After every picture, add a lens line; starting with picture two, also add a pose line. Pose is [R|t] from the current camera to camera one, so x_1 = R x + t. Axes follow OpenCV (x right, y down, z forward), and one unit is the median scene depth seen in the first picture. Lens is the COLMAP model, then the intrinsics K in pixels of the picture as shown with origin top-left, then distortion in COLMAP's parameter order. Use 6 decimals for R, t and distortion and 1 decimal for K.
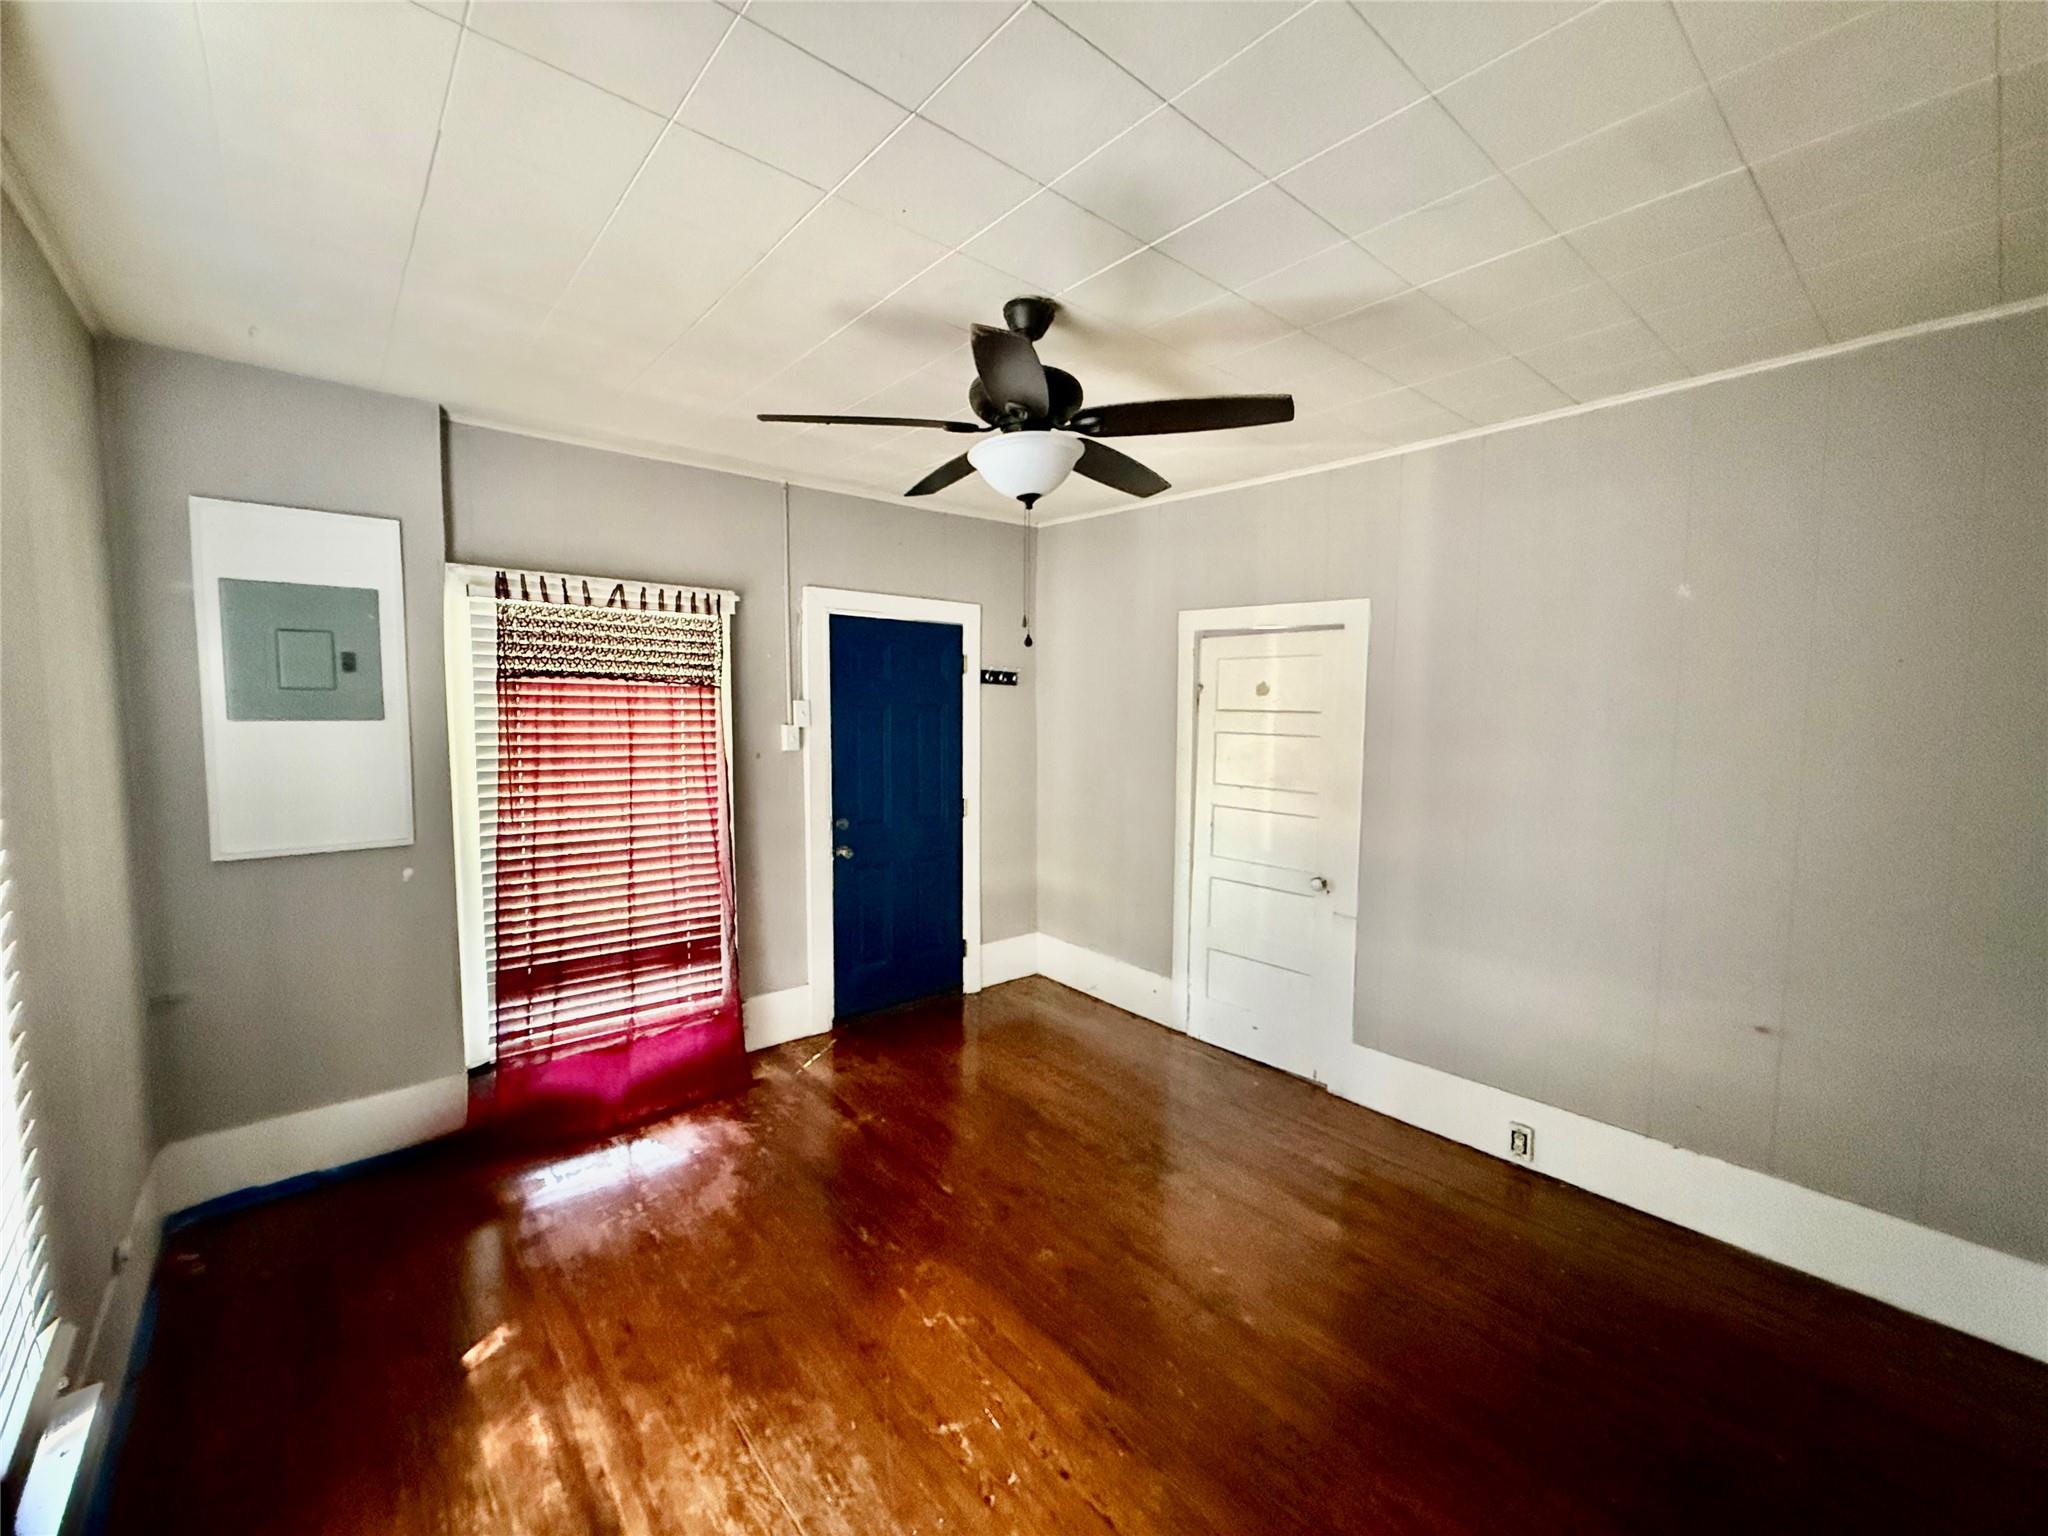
lens RADIAL K [[837.9, 0, 1028.7], [0, 837.9, 762.7], [0, 0, 1]] dist [-0.000778, 0.000020]
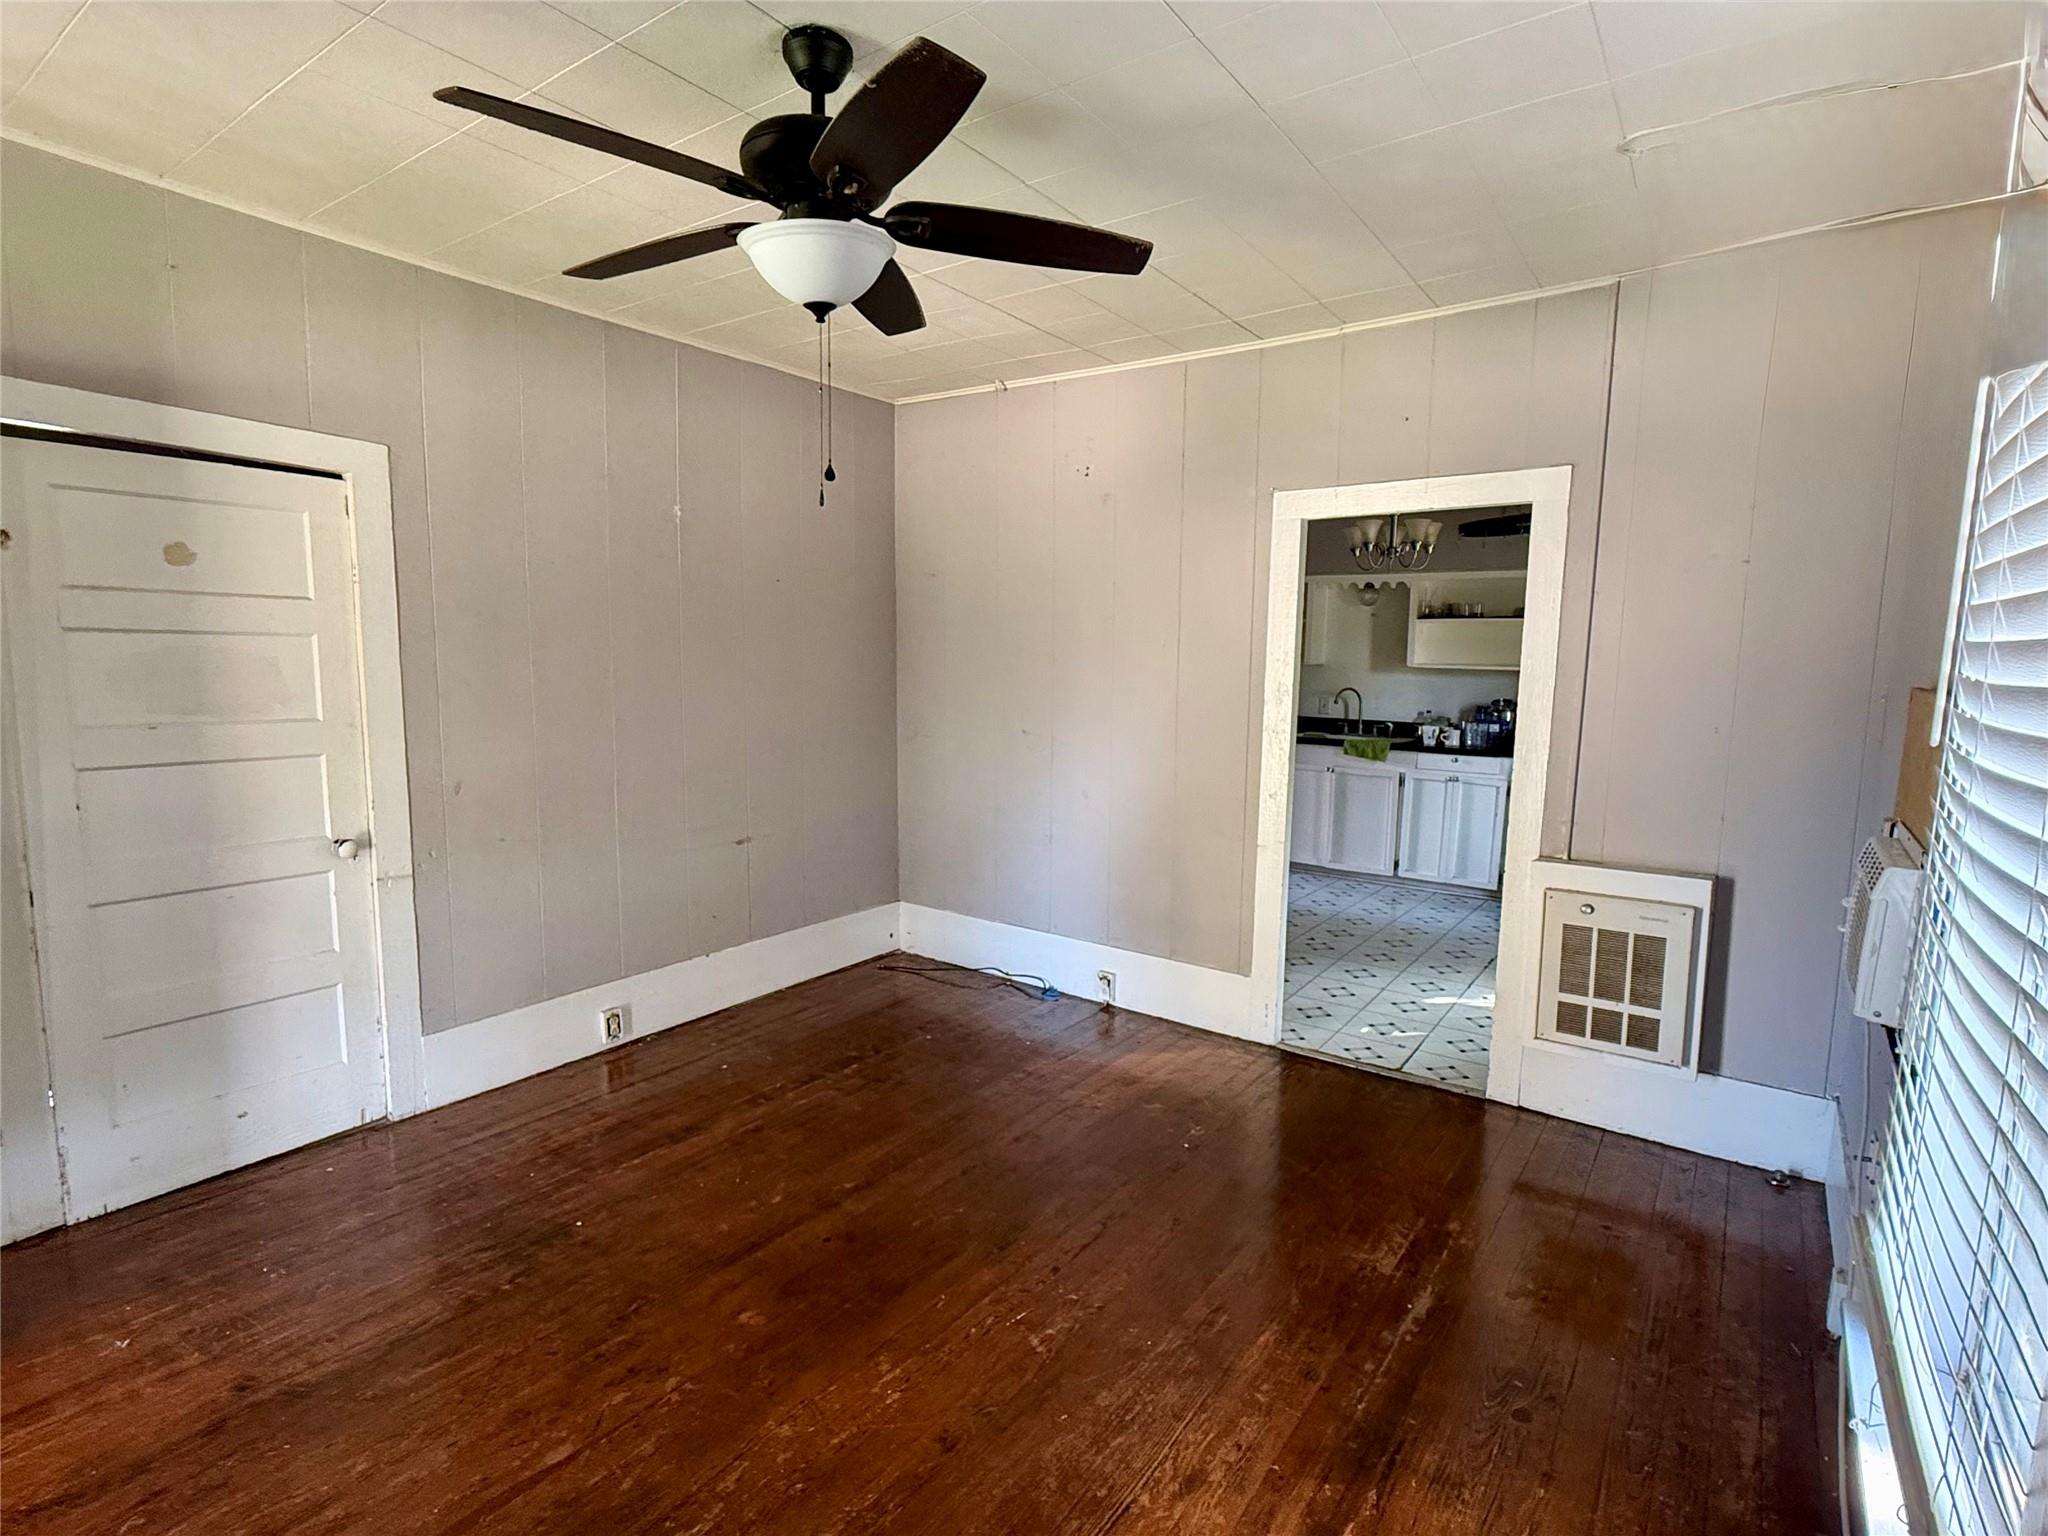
lens RADIAL K [[1004.8, 0, 1029.8], [0, 1004.8, 767.8], [0, 0, 1]] dist [0.001134, -0.000082]
pose [[-0.230174, -0.130770, 0.964323, -0.782971], [0.043445, 0.988561, 0.144426, -0.023267], [-0.972179, 0.075138, -0.221860, 0.846476]]
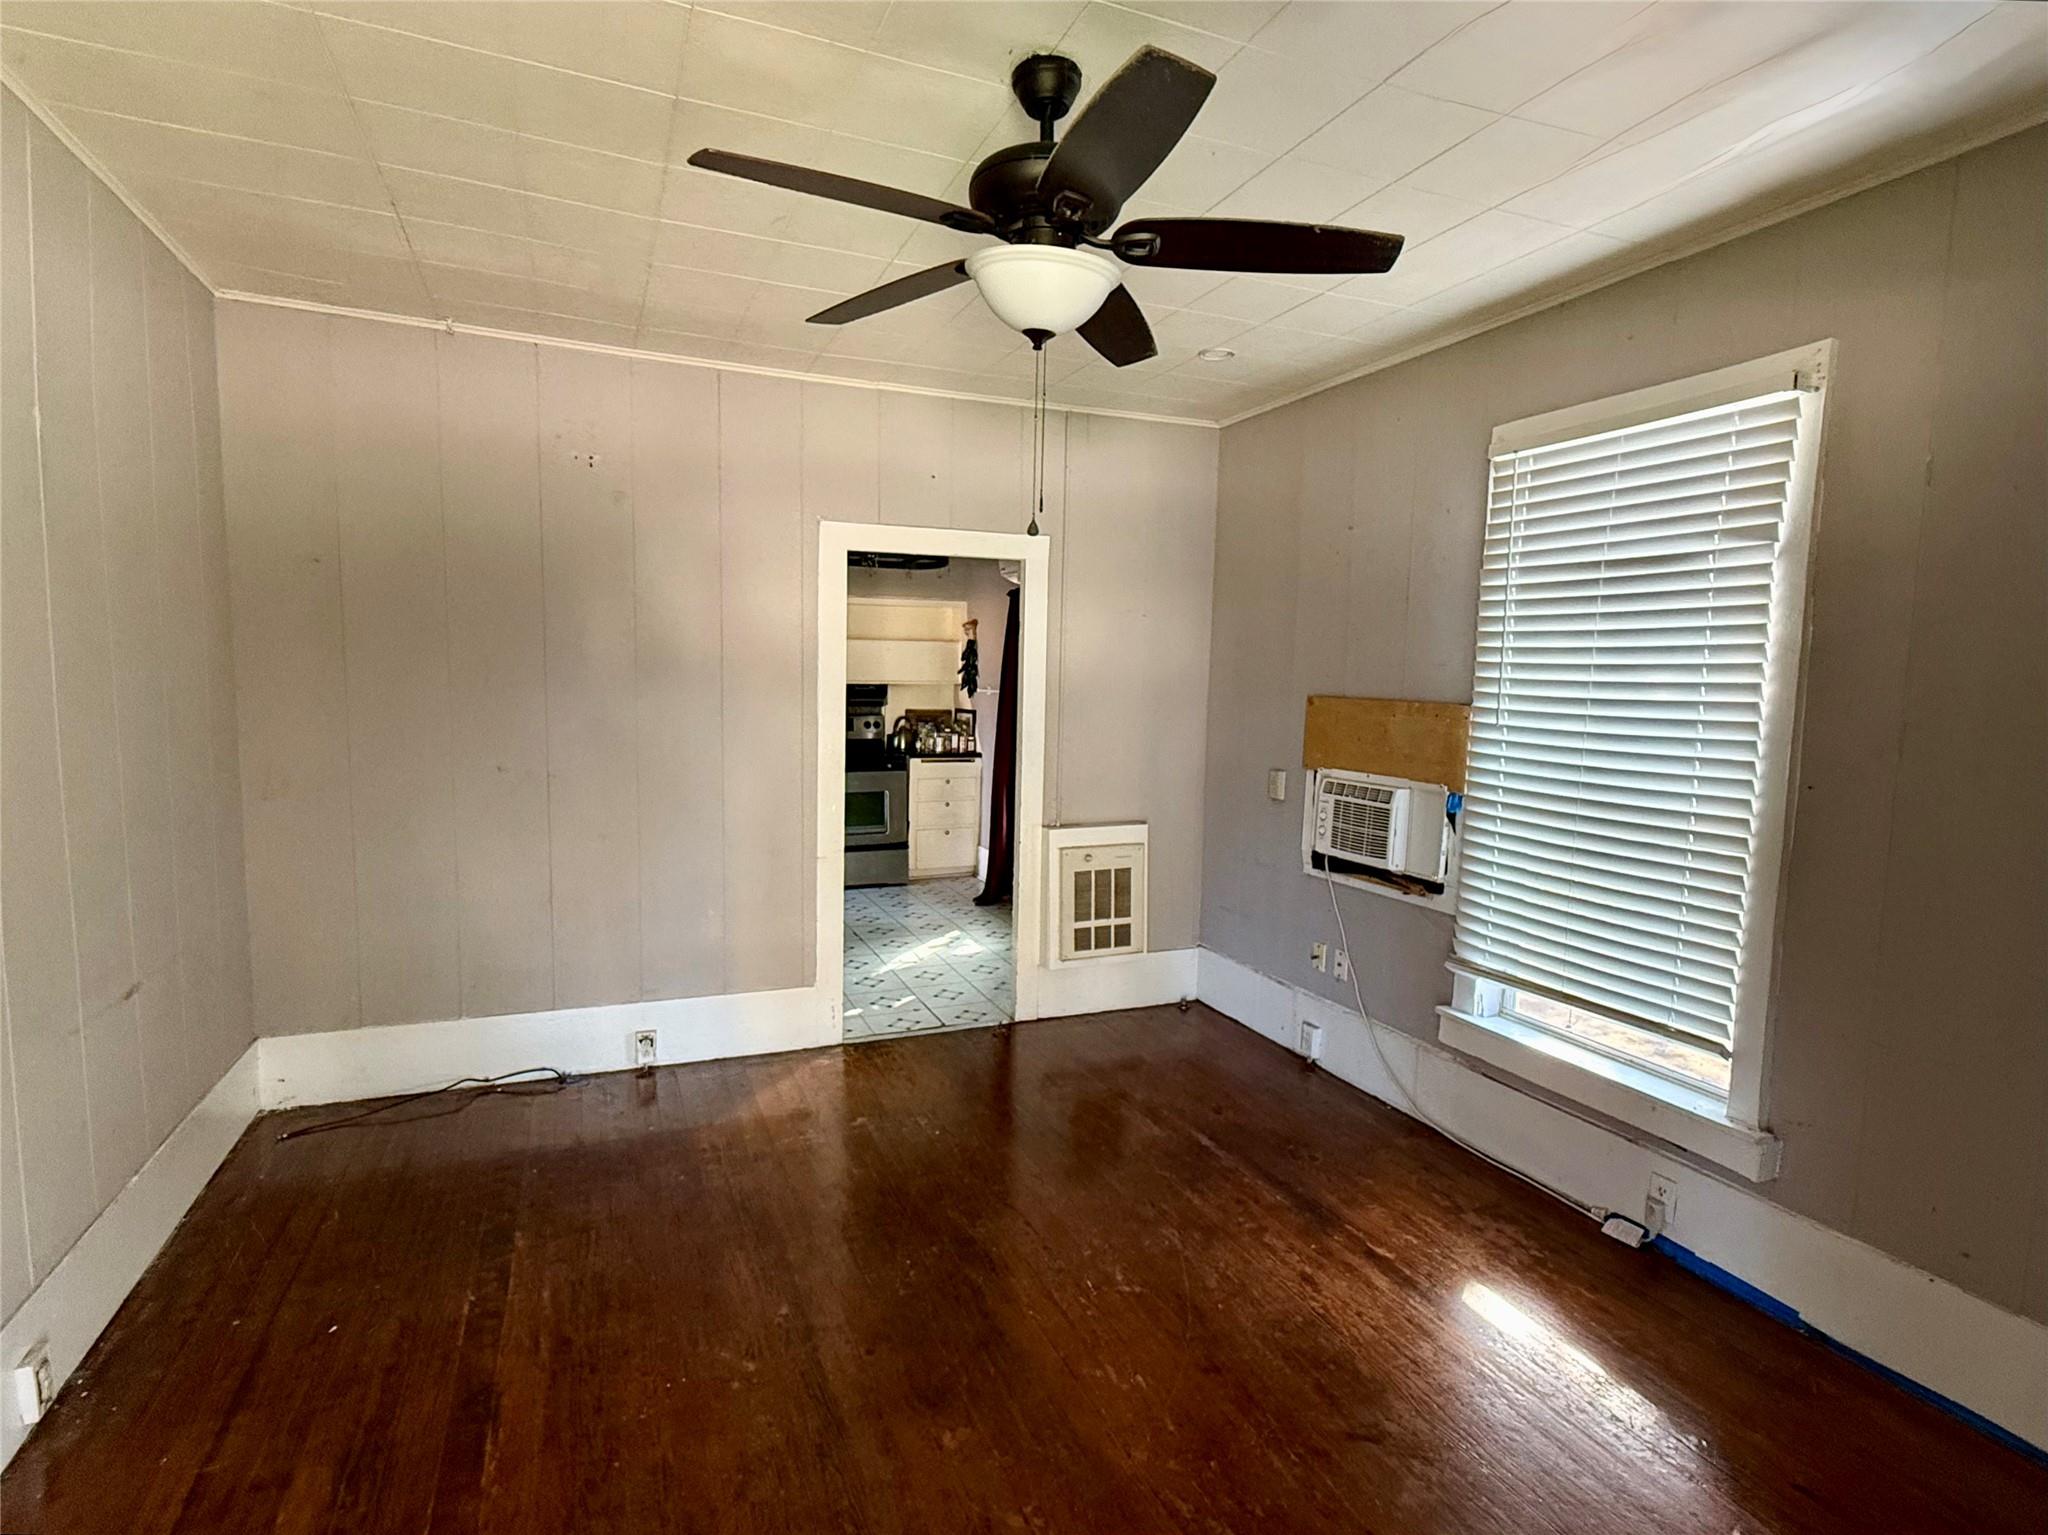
lens RADIAL K [[1013.7, 0, 1026.8], [0, 1013.7, 774.6], [0, 0, 1]] dist [0.001908, -0.000640]
pose [[-0.945622, -0.061360, 0.319427, -0.242478], [-0.010295, 0.987199, 0.159158, -0.057652], [-0.325104, 0.147215, -0.934149, 1.523369]]
